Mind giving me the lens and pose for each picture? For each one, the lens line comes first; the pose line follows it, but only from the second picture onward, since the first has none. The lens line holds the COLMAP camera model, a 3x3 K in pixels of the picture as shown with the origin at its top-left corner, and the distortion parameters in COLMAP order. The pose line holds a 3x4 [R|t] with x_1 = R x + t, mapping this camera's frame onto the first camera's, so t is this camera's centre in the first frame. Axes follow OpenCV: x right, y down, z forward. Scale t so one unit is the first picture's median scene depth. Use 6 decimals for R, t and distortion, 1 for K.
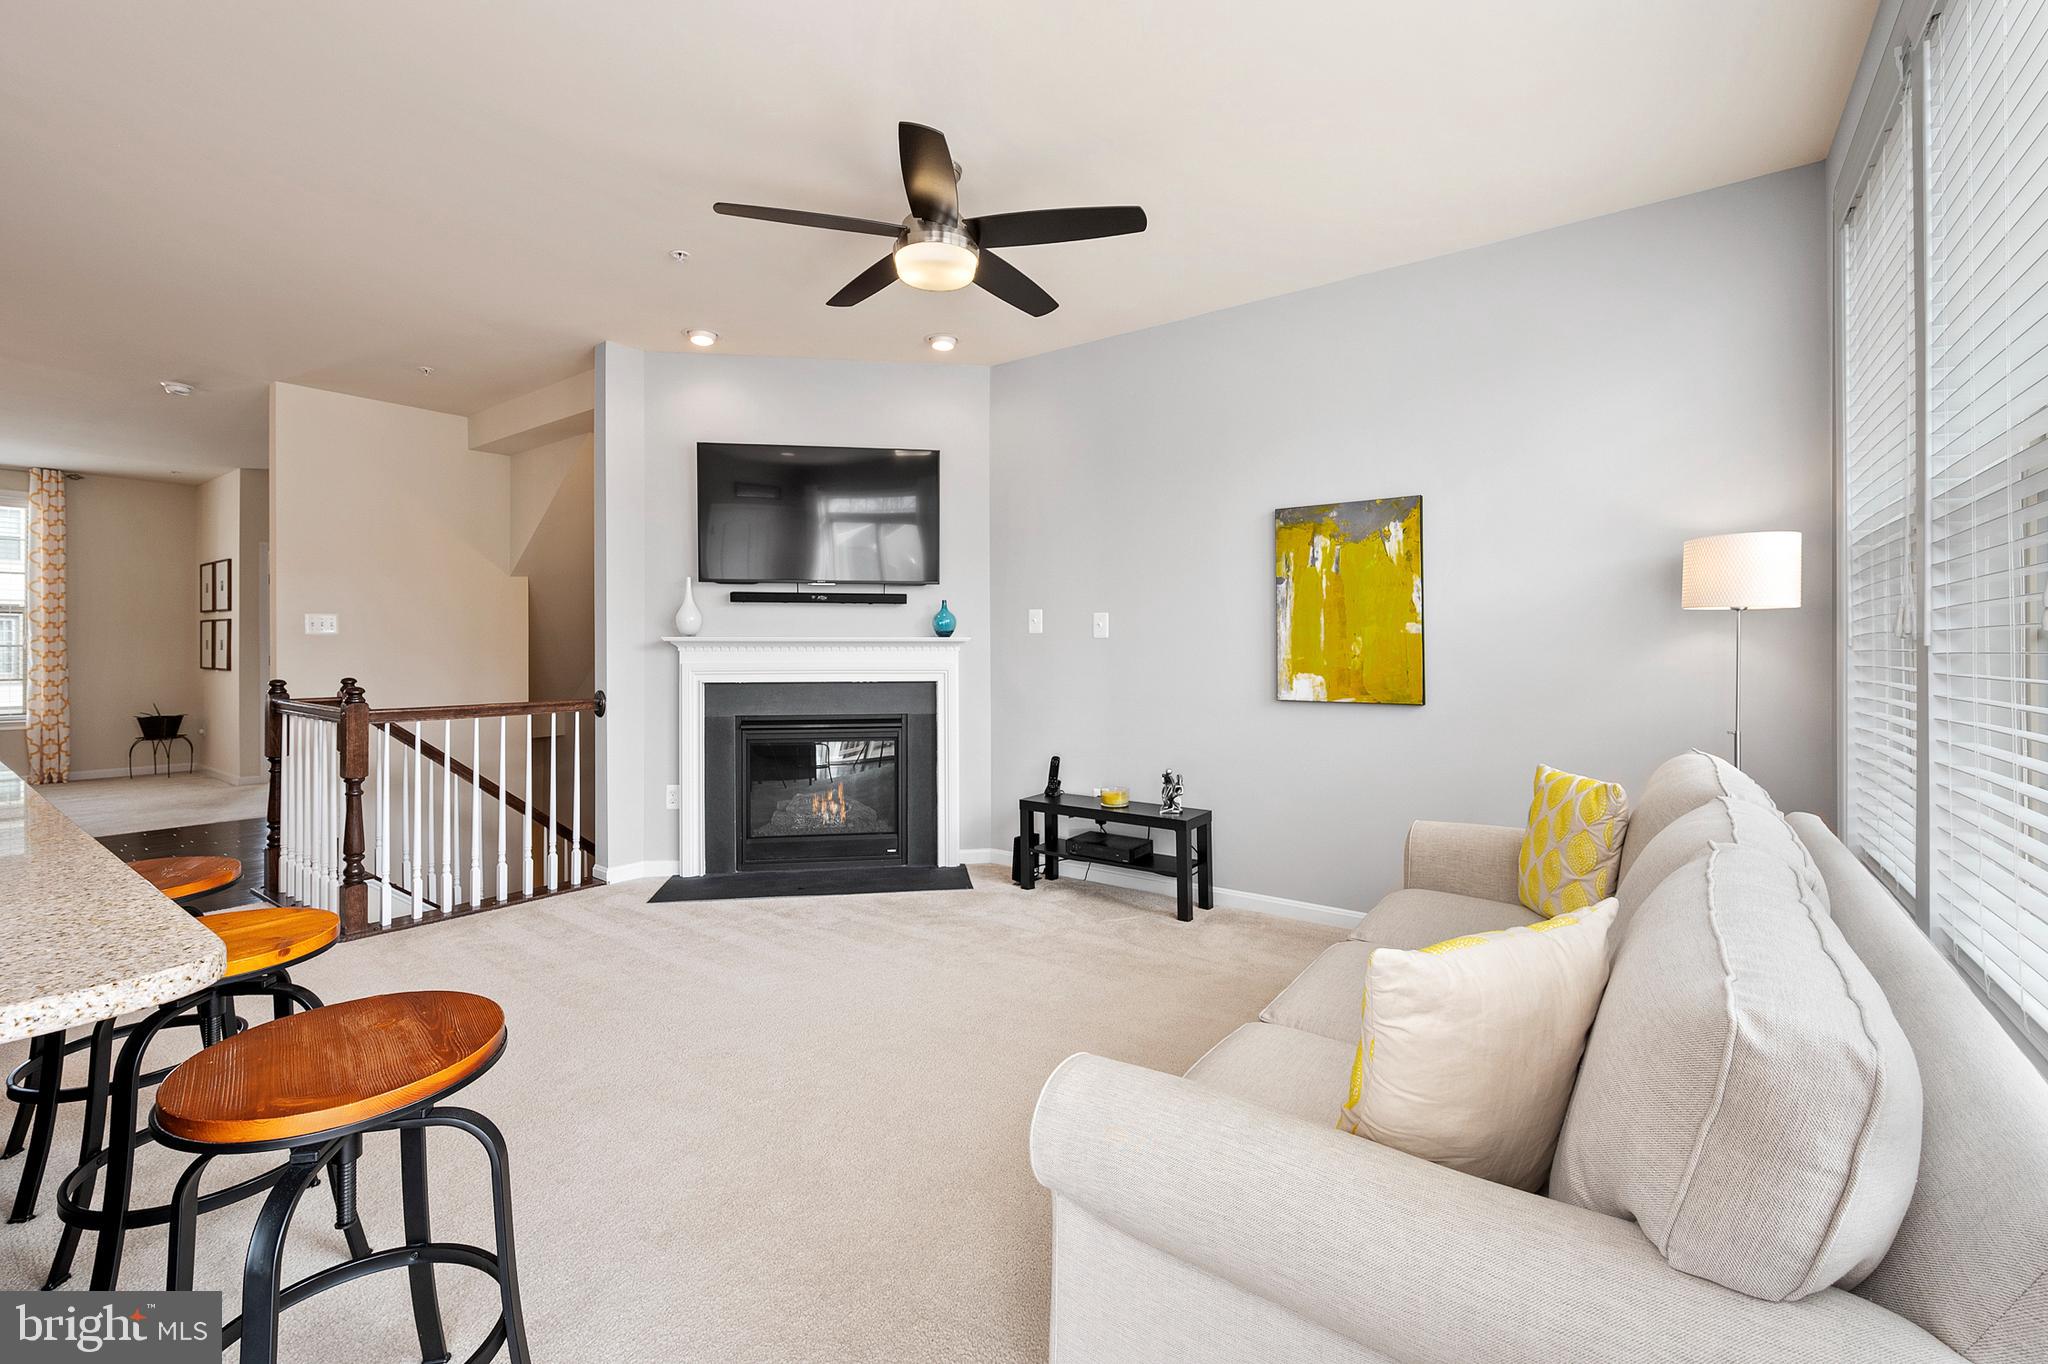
lens RADIAL K [[881.2, 0, 1015.8], [0, 881.2, 642.2], [0, 0, 1]] dist [0.002197, 0.000058]
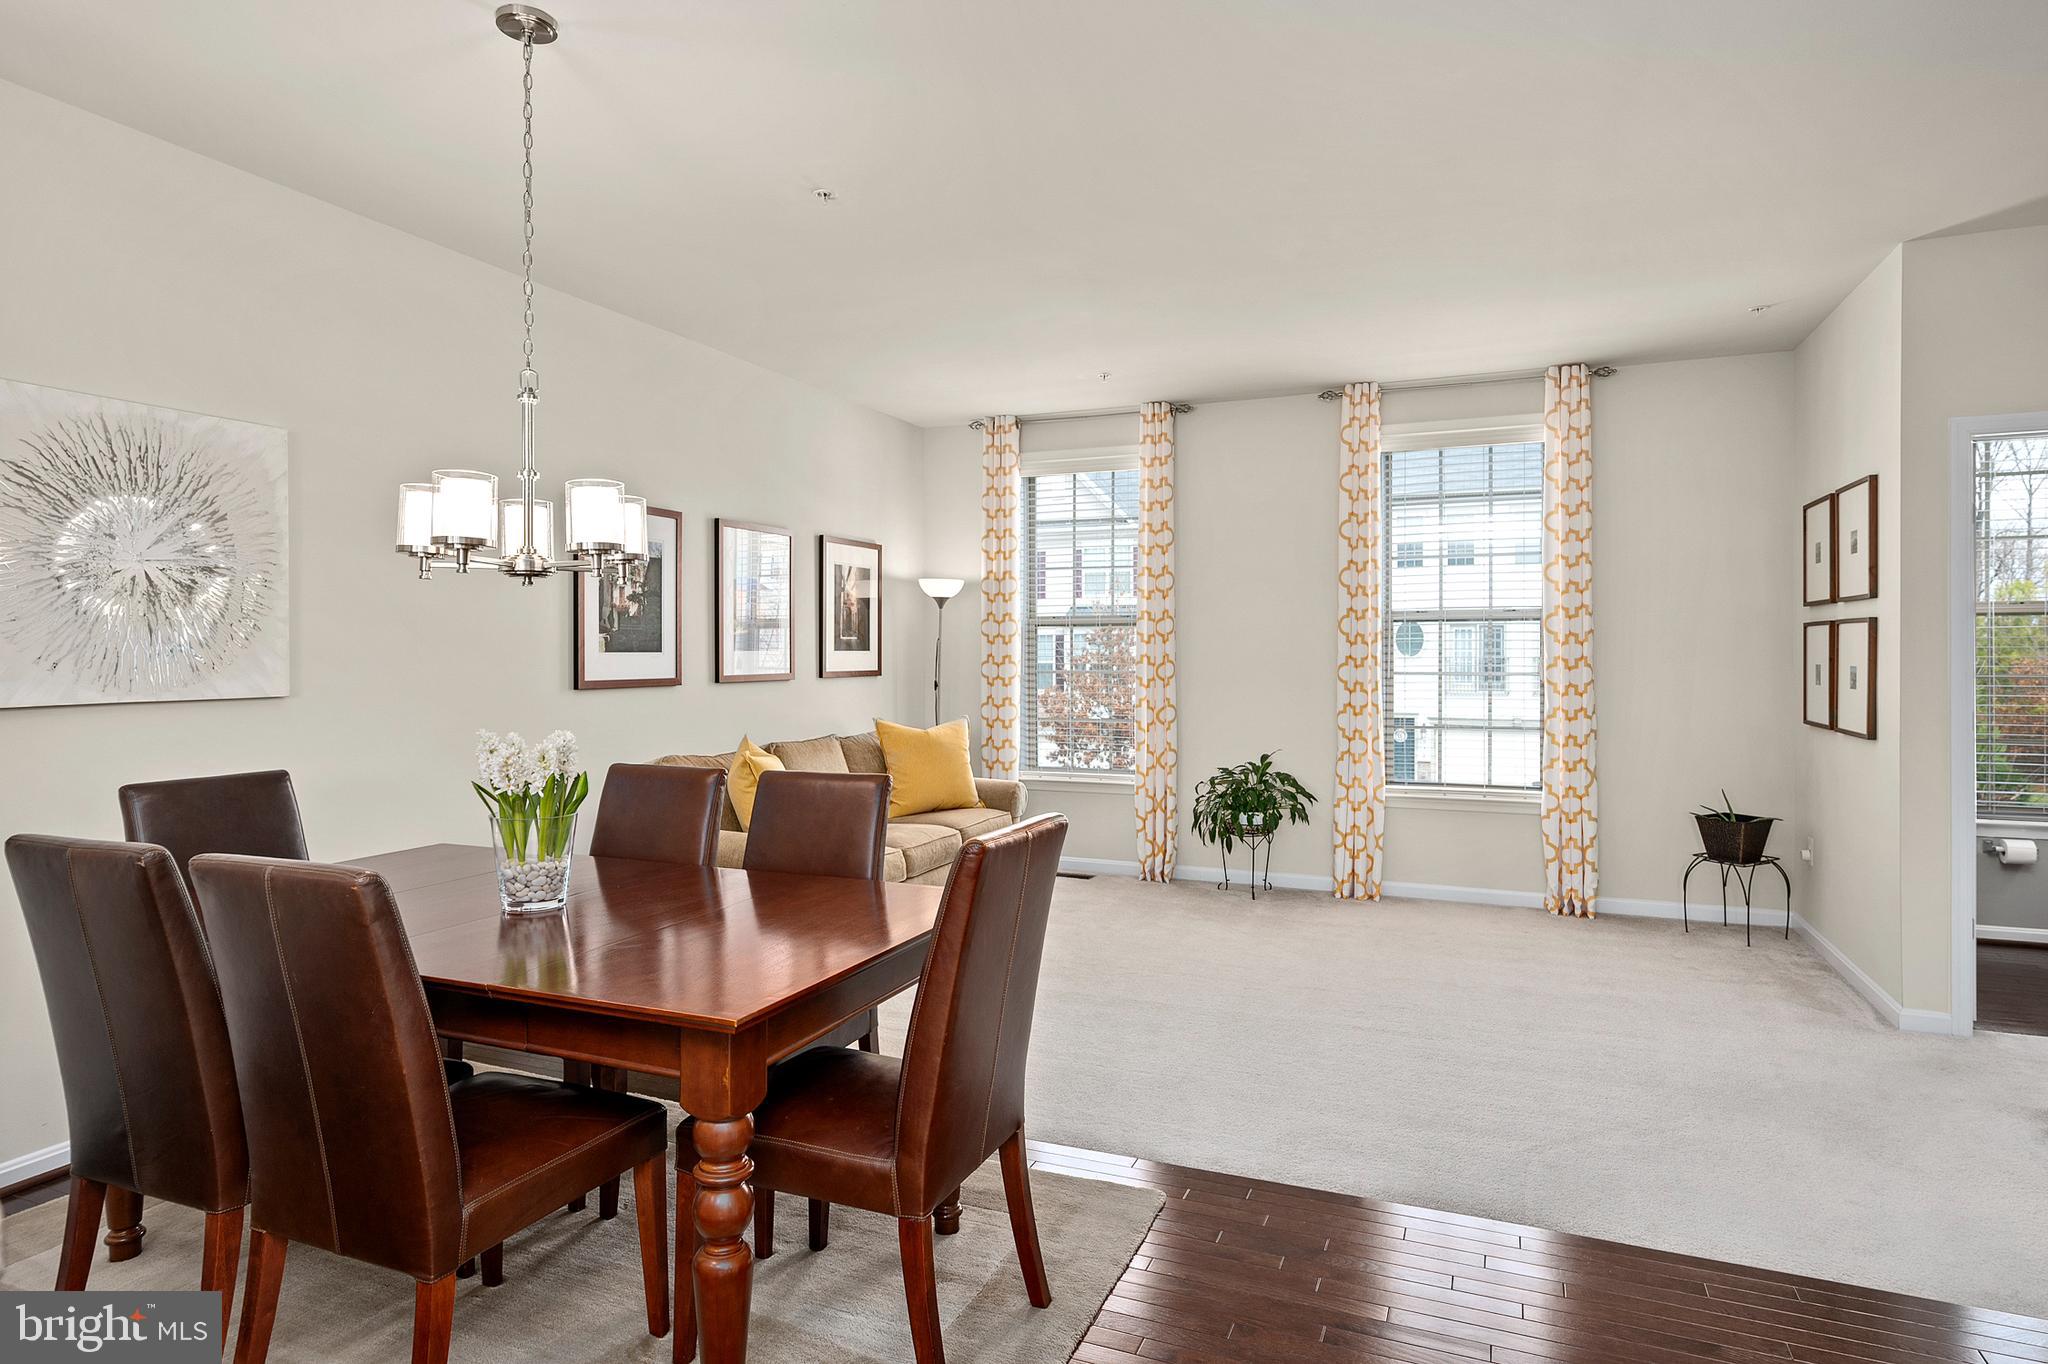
lens RADIAL K [[1115.7, 0, 1031.9], [0, 1115.7, 665.2], [0, 0, 1]] dist [-0.005075, -0.000159]
pose [[0.243745, 0.008584, -0.969801, -0.765067], [0.007264, 0.999917, 0.010677, -0.019558], [0.969812, -0.009647, 0.243663, 0.776232]]
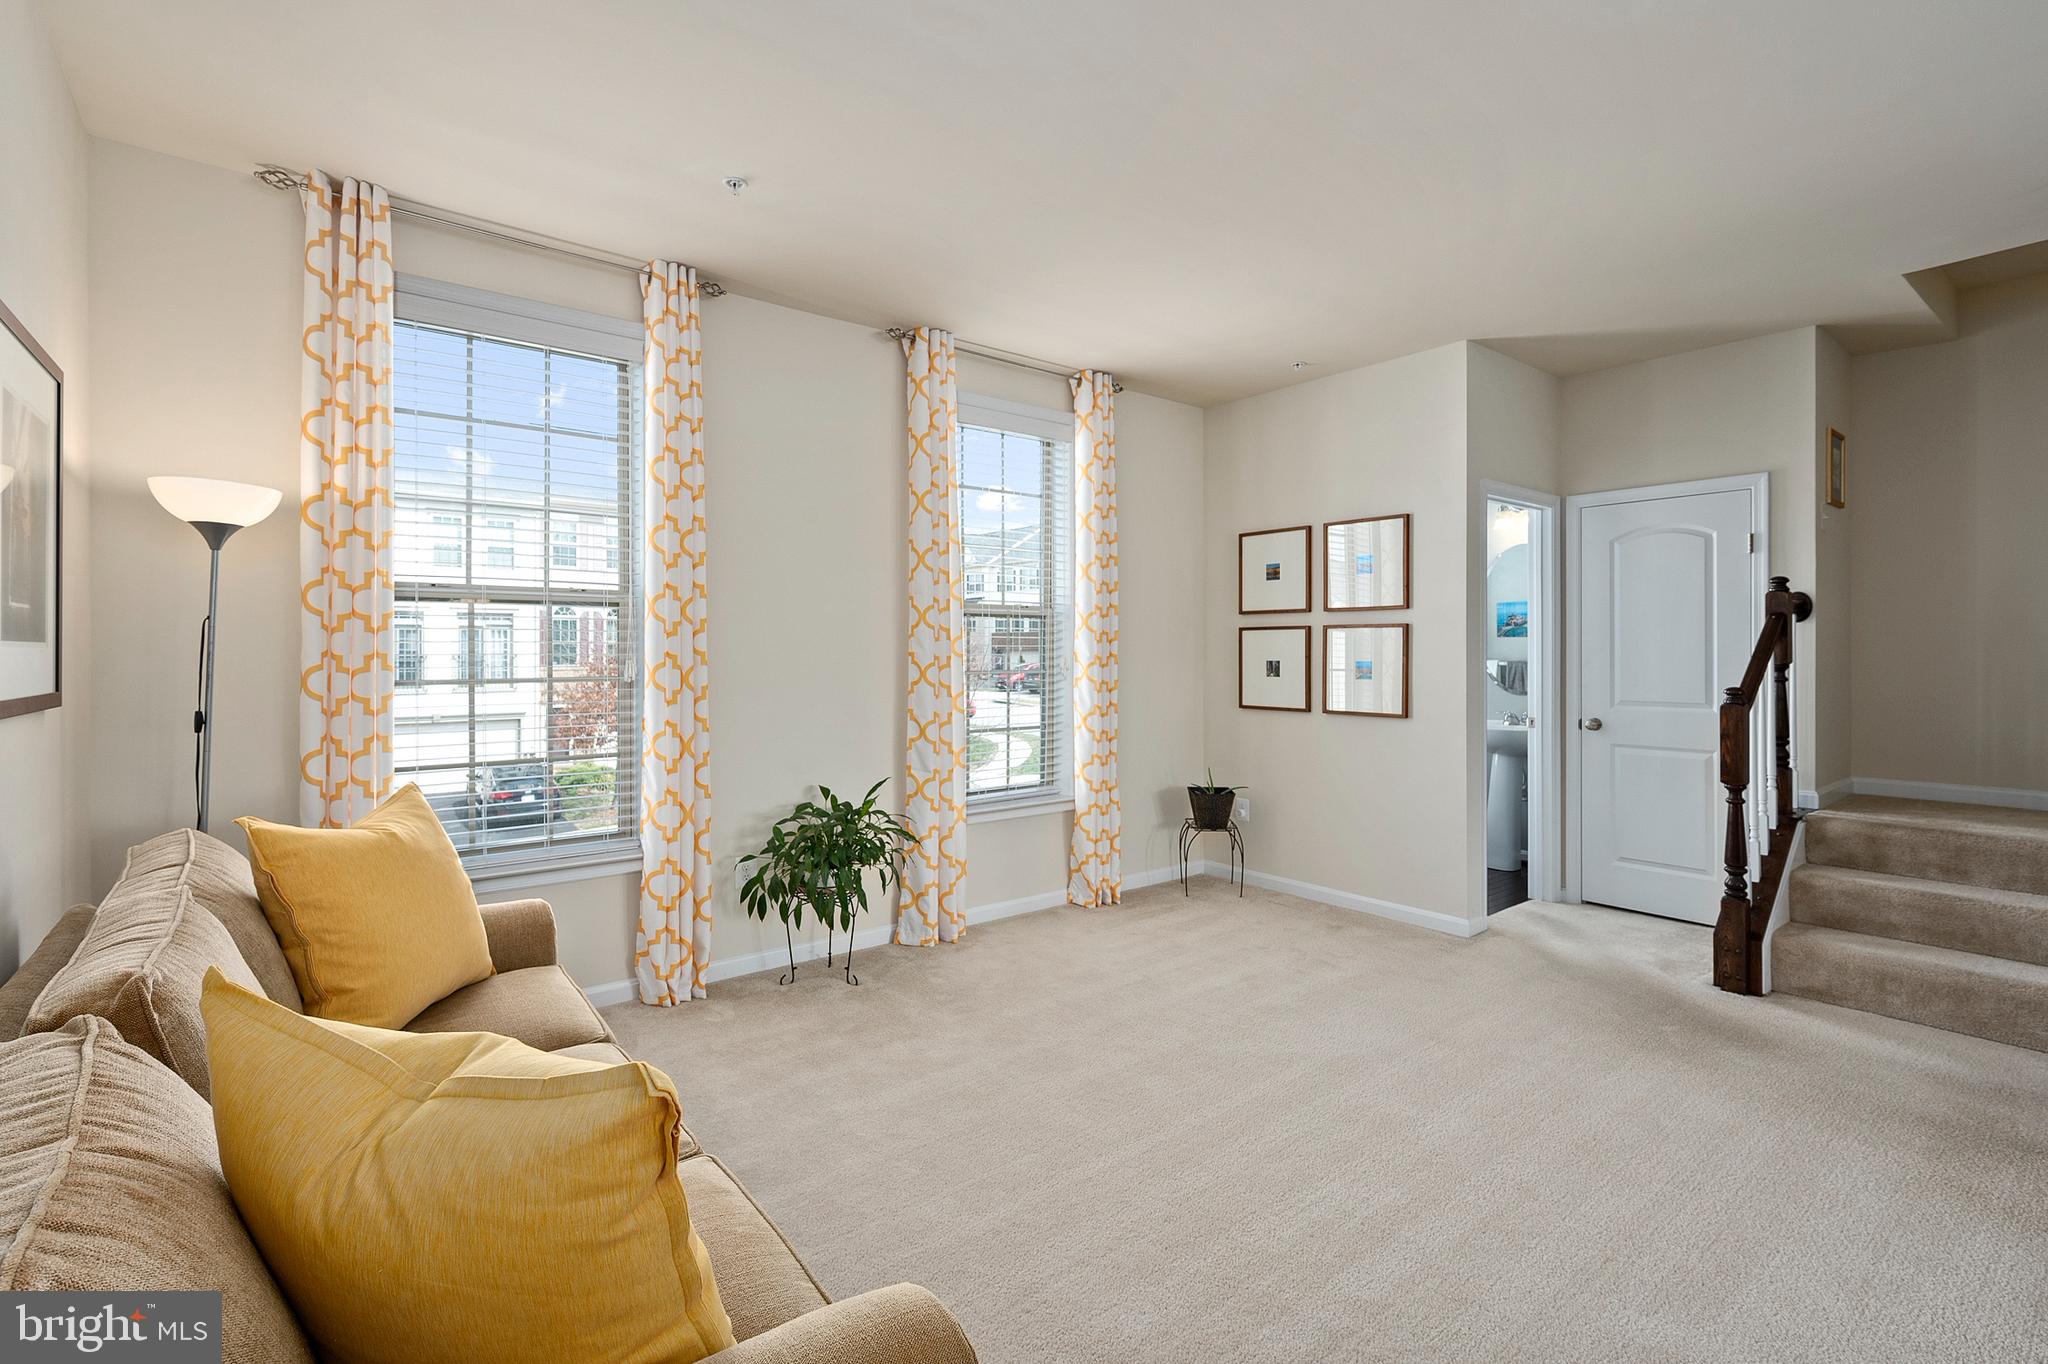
lens RADIAL K [[917.6, 0, 1026.9], [0, 917.6, 661.2], [0, 0, 1]] dist [-0.000448, -0.000437]
pose [[0.963850, -0.000151, -0.266445, -1.559599], [0.003900, 0.999901, 0.013541, -0.019087], [0.266416, -0.014090, 0.963755, 0.632082]]
